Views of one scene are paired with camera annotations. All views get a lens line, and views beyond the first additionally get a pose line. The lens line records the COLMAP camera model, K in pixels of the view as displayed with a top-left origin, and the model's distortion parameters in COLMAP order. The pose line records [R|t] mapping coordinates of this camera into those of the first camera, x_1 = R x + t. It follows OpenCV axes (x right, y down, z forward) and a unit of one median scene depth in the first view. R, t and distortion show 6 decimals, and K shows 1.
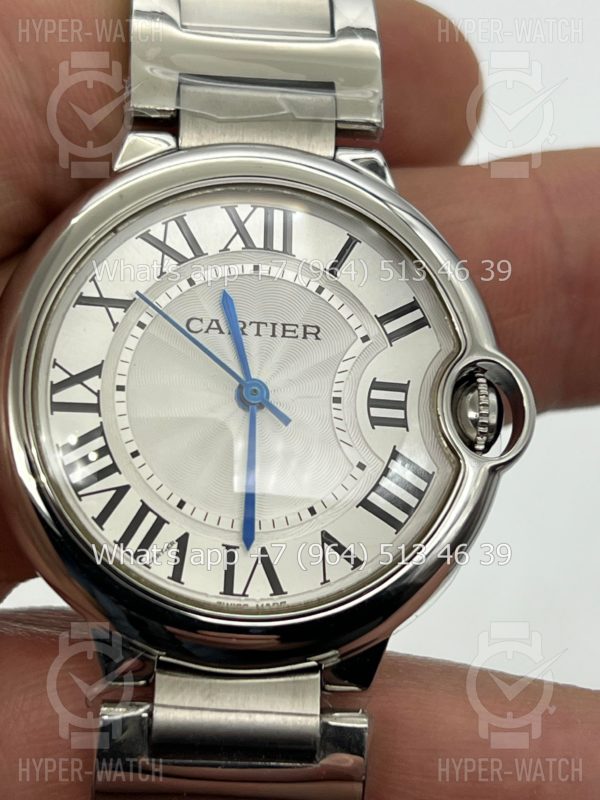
lens RADIAL K [[2152.8, 0, 299.7], [0, 2152.8, 402.2], [0, 0, 1]] dist [0.298220, 0.000000]
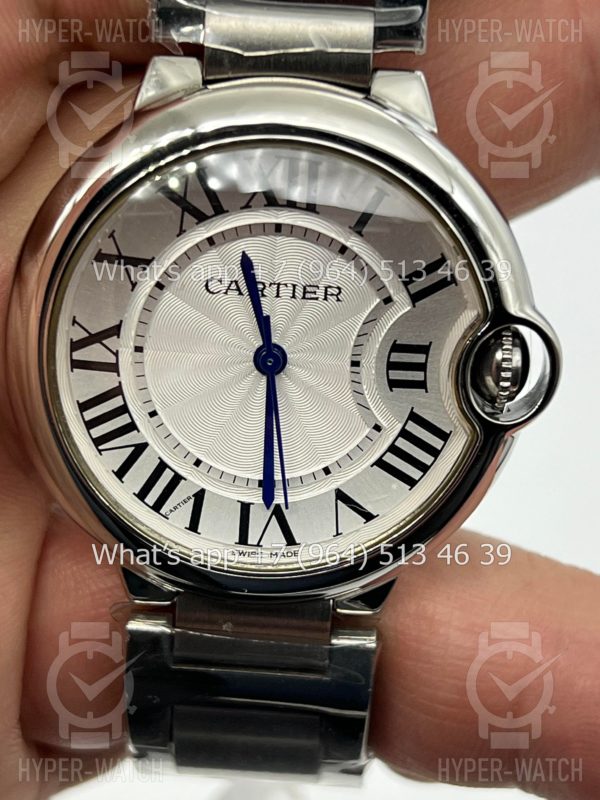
lens RADIAL K [[2152.8, 0, 308.1], [0, 2152.8, 396.5], [0, 0, 1]] dist [0.298220, 0.000000]
pose [[0.992808, 0.057267, -0.105131, 0.101131], [-0.011876, 0.920944, 0.389513, -0.374461], [0.119126, -0.385463, 0.915001, 0.080596]]
